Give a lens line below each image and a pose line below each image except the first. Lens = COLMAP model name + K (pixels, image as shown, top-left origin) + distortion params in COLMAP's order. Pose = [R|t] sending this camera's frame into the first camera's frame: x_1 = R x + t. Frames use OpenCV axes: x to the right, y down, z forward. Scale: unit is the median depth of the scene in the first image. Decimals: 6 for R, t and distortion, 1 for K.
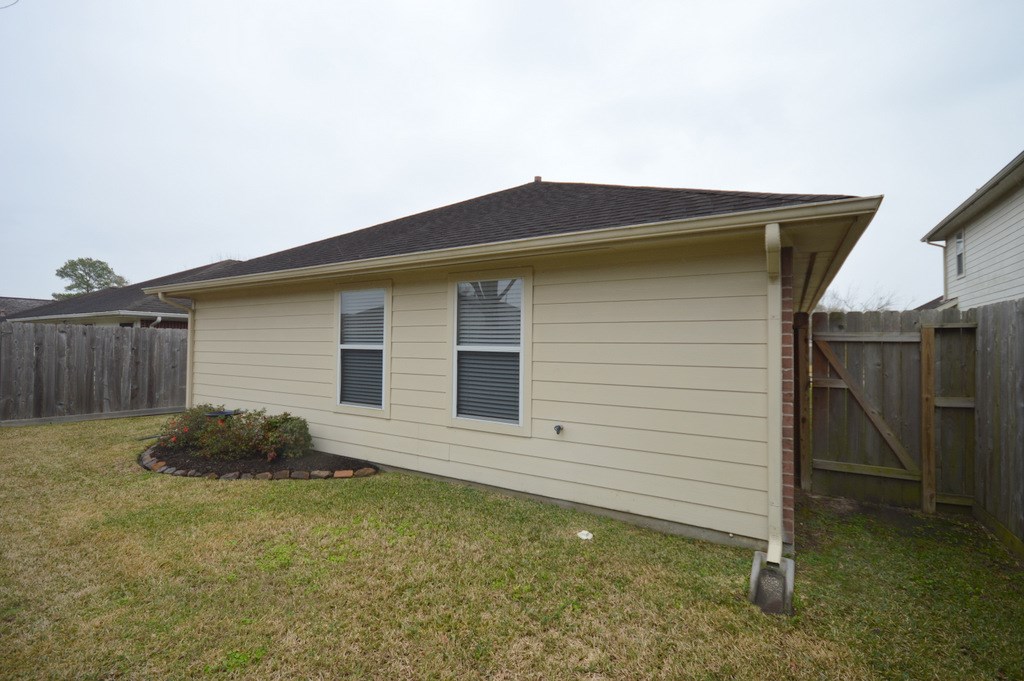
lens RADIAL K [[458.3, 0, 510.8], [0, 458.3, 343.8], [0, 0, 1]] dist [0.000669, -0.006688]
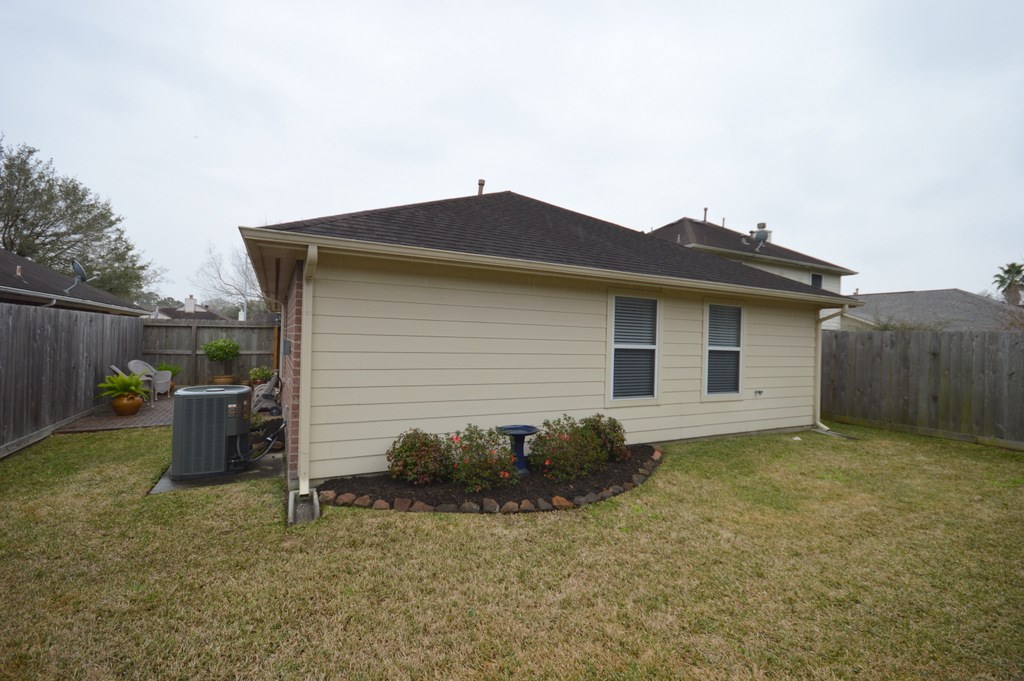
lens RADIAL K [[458.3, 0, 511.0], [0, 458.3, 335.7], [0, 0, 1]] dist [0.000669, -0.006688]
pose [[0.490626, 0.010023, 0.871313, -1.610050], [-0.032560, 0.999446, 0.006837, -0.019263], [-0.870762, -0.031724, 0.490681, 0.777047]]
